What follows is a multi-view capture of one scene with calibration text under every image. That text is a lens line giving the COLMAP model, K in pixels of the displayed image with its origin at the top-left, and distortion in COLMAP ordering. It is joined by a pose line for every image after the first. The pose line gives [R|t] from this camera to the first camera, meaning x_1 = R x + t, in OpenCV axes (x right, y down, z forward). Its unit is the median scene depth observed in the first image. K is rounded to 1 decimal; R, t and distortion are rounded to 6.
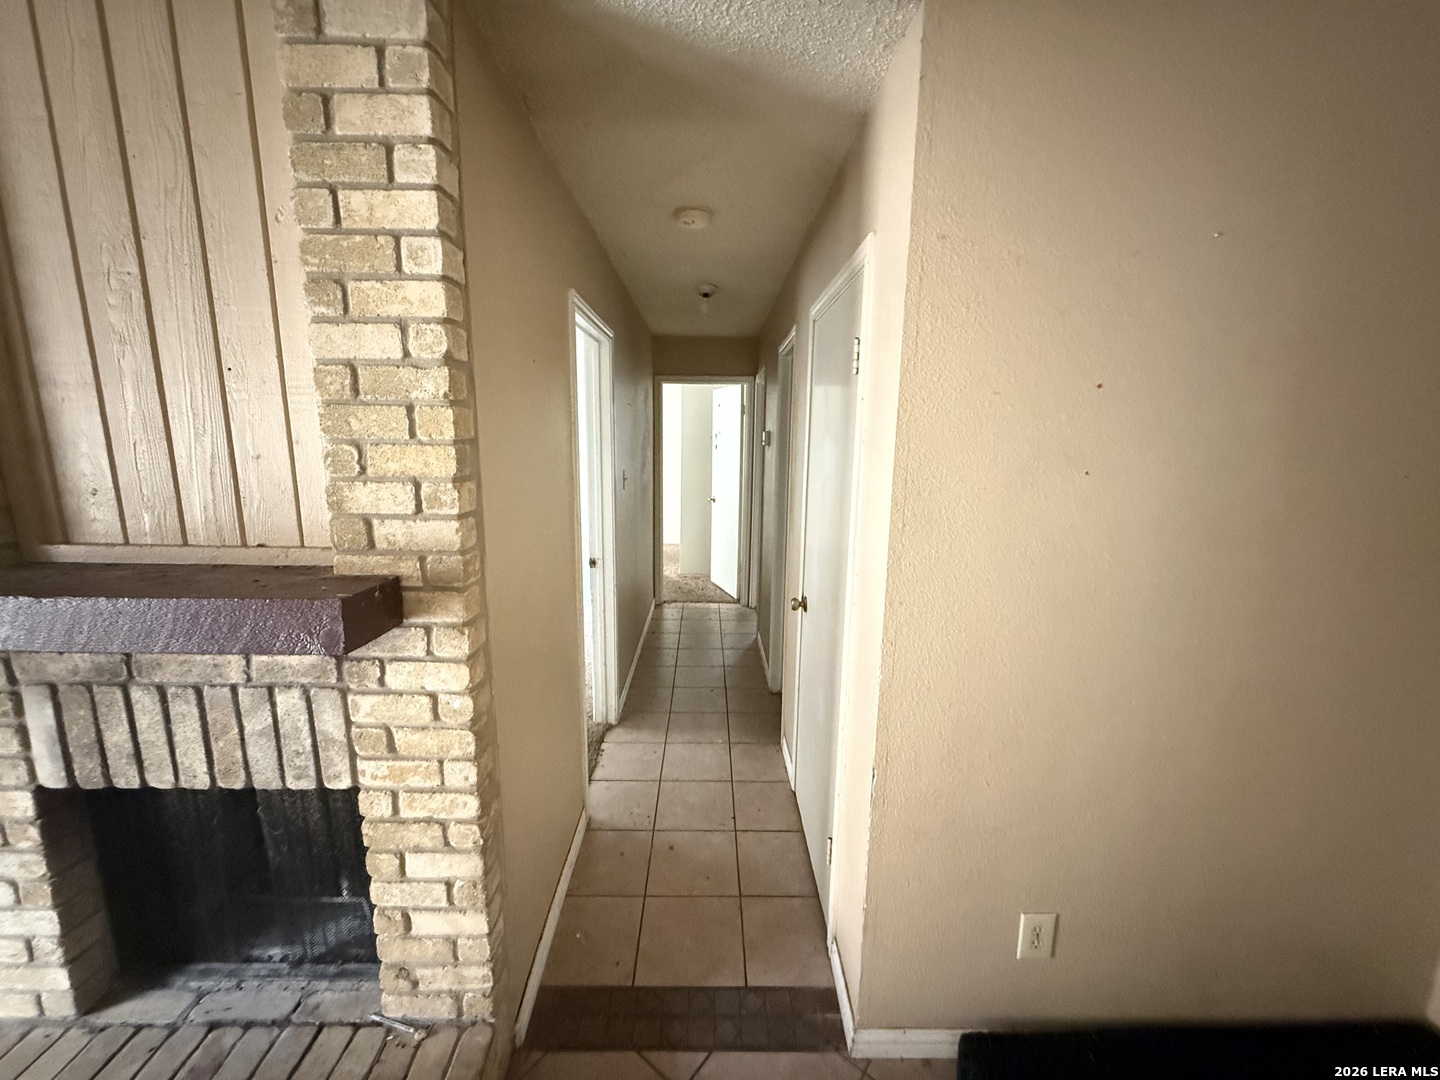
lens RADIAL K [[573.8, 0, 710.3], [0, 573.8, 537.1], [0, 0, 1]] dist [-0.000924, -0.000137]
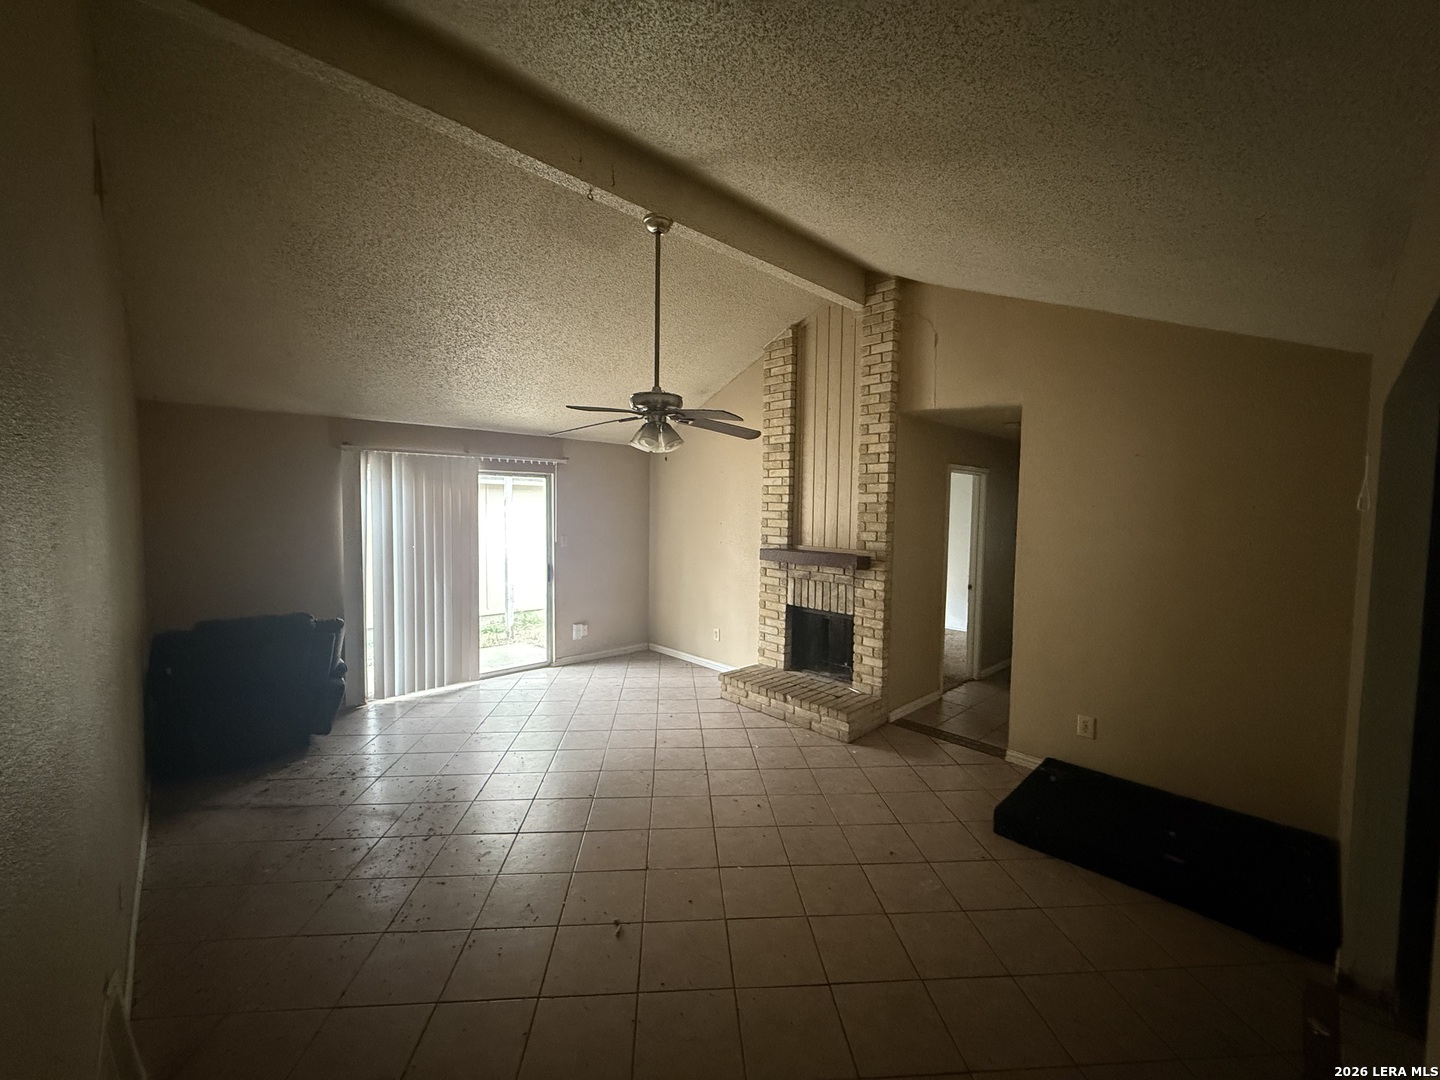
lens RADIAL K [[573.8, 0, 713.4], [0, 573.8, 541.1], [0, 0, 1]] dist [-0.000924, -0.000137]
pose [[0.678022, 0.037287, -0.734095, 1.481626], [-0.139269, 0.987139, -0.078491, 0.391695], [0.721727, 0.155456, 0.674495, -2.244780]]
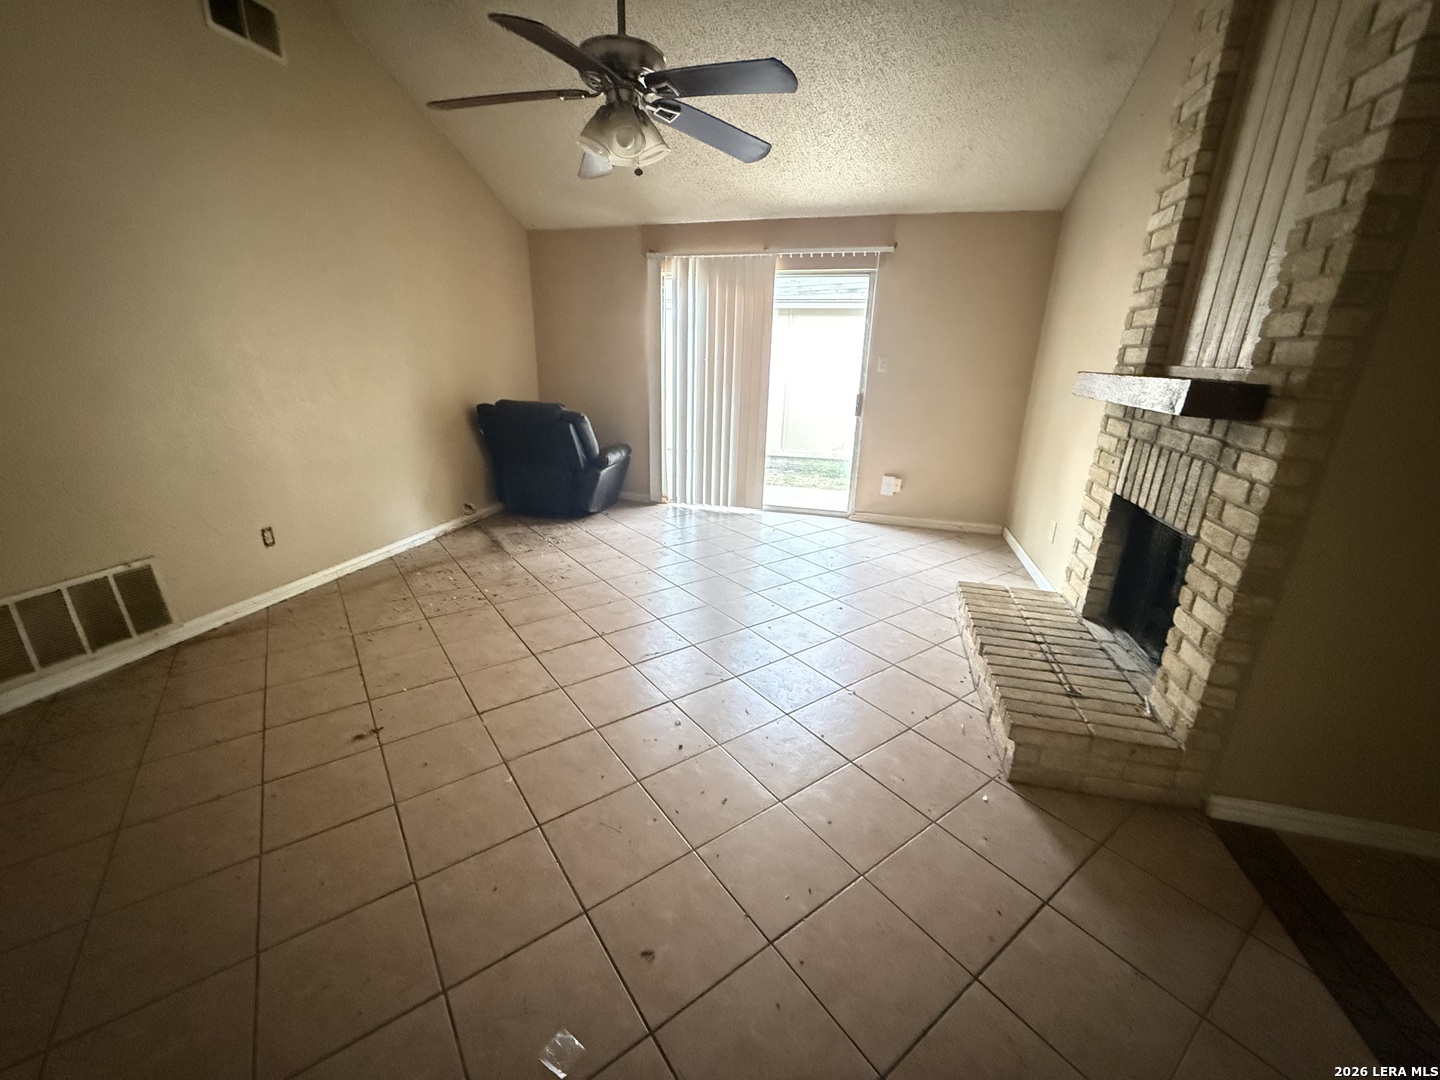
lens RADIAL K [[573.8, 0, 711.0], [0, 573.8, 541.5], [0, 0, 1]] dist [-0.000924, -0.000137]
pose [[-0.275511, 0.281357, -0.919202, 1.103777], [-0.201448, 0.918079, 0.341393, 0.198760], [0.939953, 0.279229, -0.196262, 0.122274]]
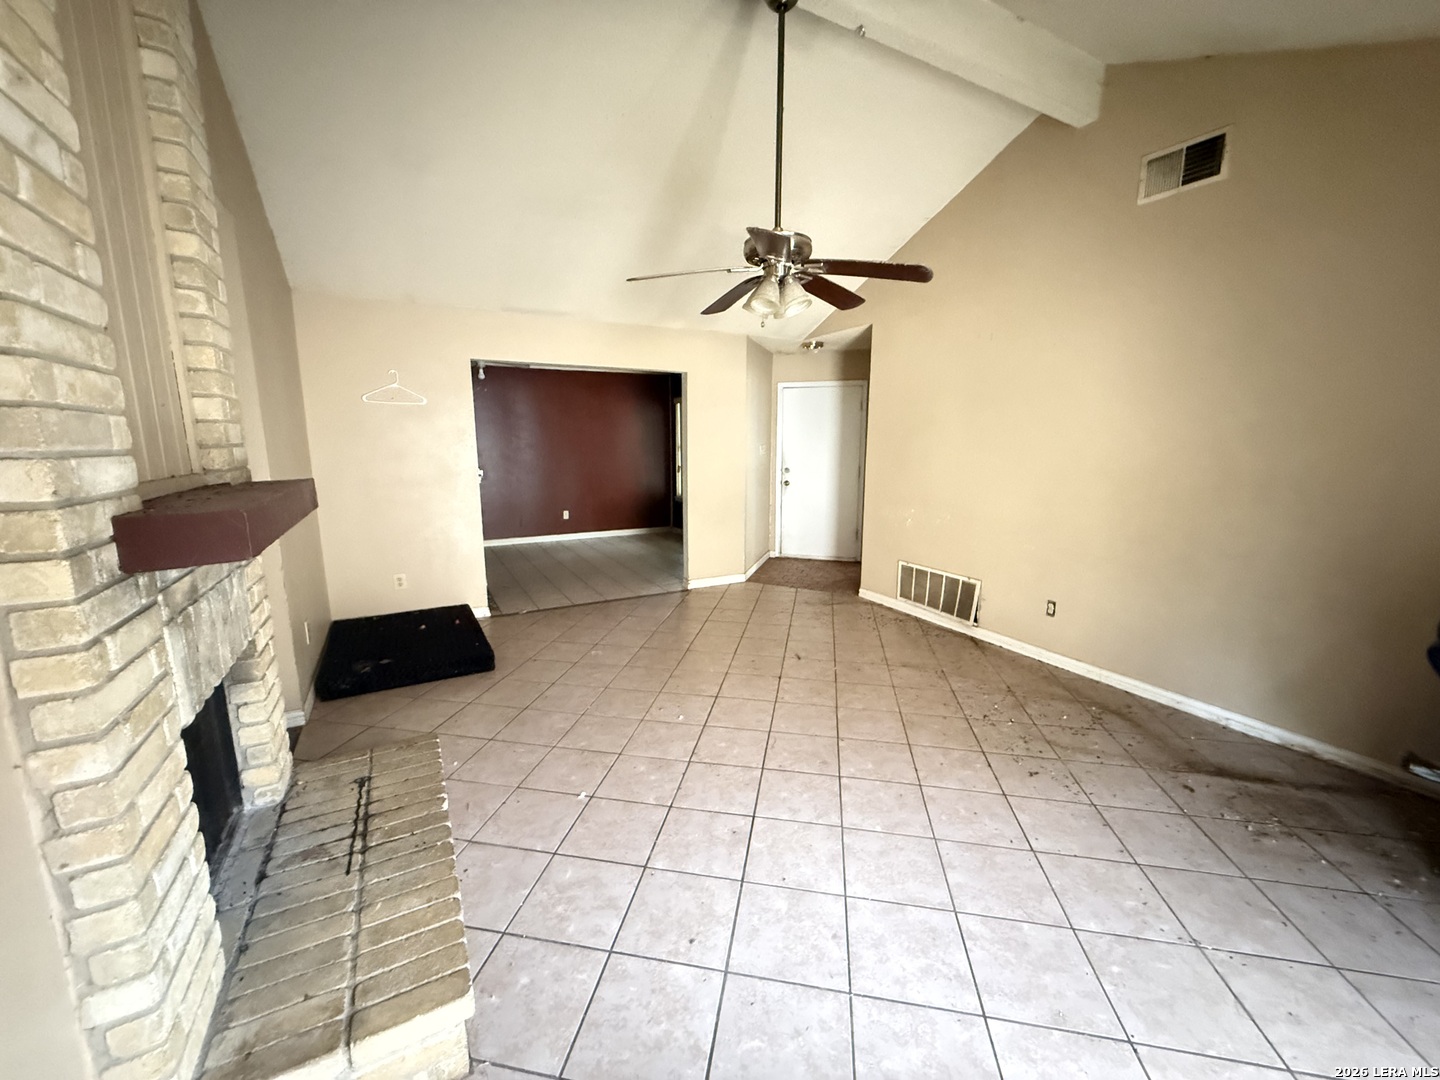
lens RADIAL K [[573.8, 0, 714.4], [0, 573.8, 536.7], [0, 0, 1]] dist [-0.000924, -0.000137]
pose [[-0.468065, -0.166119, 0.867940, -2.455718], [0.152925, 0.952128, 0.264701, -0.013125], [-0.870362, 0.256627, -0.420254, 0.538846]]
